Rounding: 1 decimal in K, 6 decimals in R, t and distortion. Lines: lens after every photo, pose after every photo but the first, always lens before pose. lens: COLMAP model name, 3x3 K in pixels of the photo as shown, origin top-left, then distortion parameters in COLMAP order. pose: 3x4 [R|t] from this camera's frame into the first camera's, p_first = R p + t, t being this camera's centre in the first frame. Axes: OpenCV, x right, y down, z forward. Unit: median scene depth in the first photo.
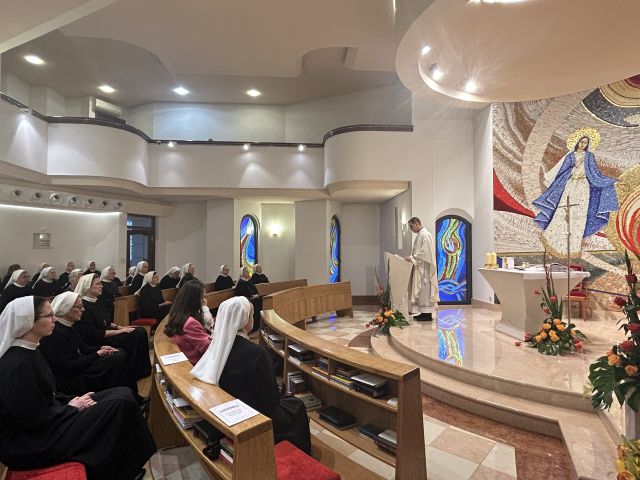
lens RADIAL K [[370.3, 0, 320.0], [0, 370.3, 240.0], [0, 0, 1]] dist [-0.003733, 0.001737]
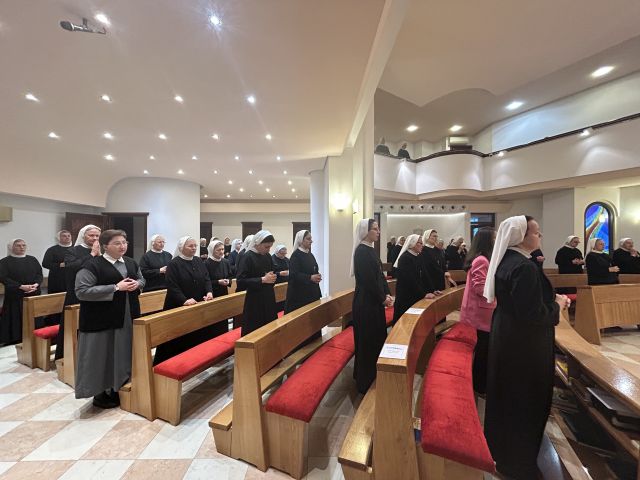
lens RADIAL K [[258.6, 0, 320.0], [0, 258.6, 240.0], [0, 0, 1]] dist [0.001132, -0.000032]
pose [[0.453162, -0.003551, -0.891421, 0.109668], [0.025232, 0.999643, 0.008845, 0.008391], [0.891071, -0.026500, 0.453089, 0.073351]]
